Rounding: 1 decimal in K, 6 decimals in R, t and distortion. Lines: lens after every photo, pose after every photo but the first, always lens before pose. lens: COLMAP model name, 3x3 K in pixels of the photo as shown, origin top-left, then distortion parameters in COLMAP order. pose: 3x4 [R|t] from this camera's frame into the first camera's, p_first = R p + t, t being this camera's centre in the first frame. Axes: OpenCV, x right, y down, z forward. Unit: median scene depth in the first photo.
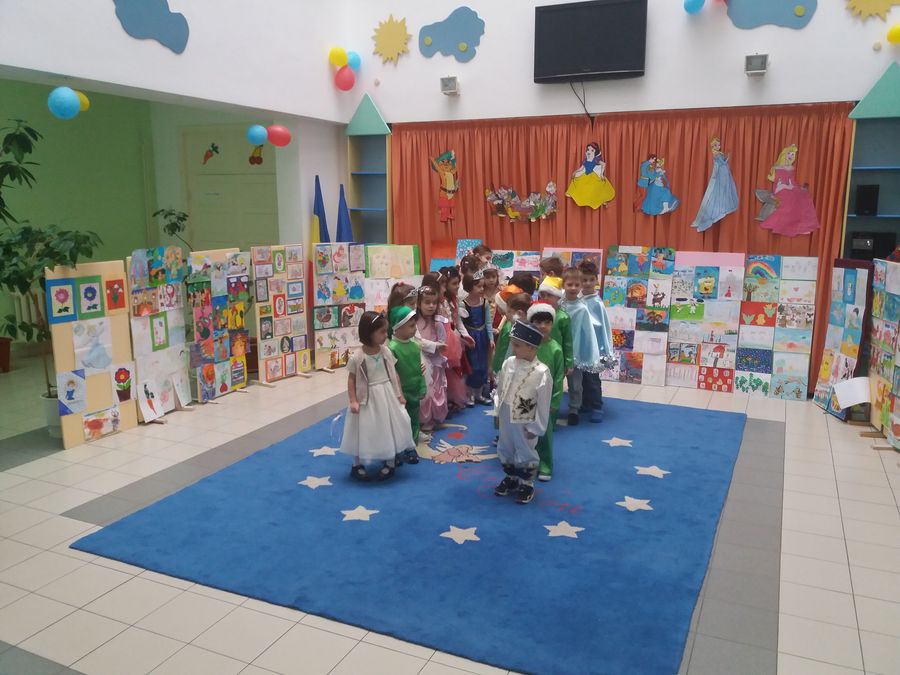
lens RADIAL K [[742.6, 0, 447.8], [0, 742.6, 332.2], [0, 0, 1]] dist [0.112966, -0.232214]
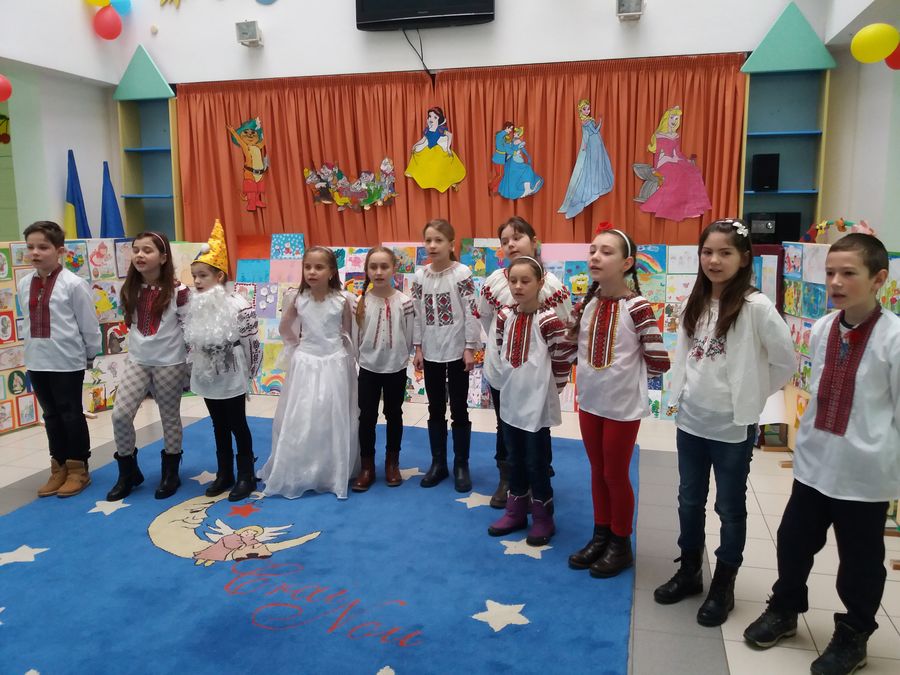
lens RADIAL K [[742.6, 0, 447.8], [0, 742.6, 332.2], [0, 0, 1]] dist [0.112966, -0.232214]
pose [[0.984758, -0.036357, 0.170086, 0.064070], [0.040172, 0.999011, -0.019044, -0.000956], [-0.169225, 0.025587, 0.985245, 0.228277]]
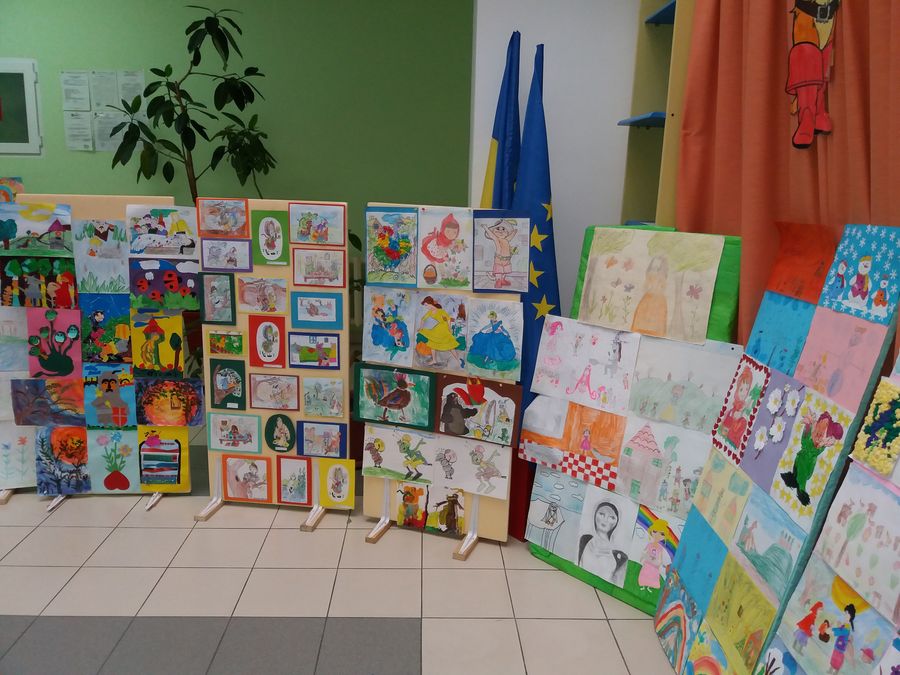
lens RADIAL K [[742.6, 0, 447.8], [0, 742.6, 332.2], [0, 0, 1]] dist [0.112966, -0.232214]
pose [[0.445725, 0.191137, -0.874526, 0.188120], [-0.180032, 0.976118, 0.121582, -0.108618], [0.876879, 0.103251, 0.469491, 0.869883]]
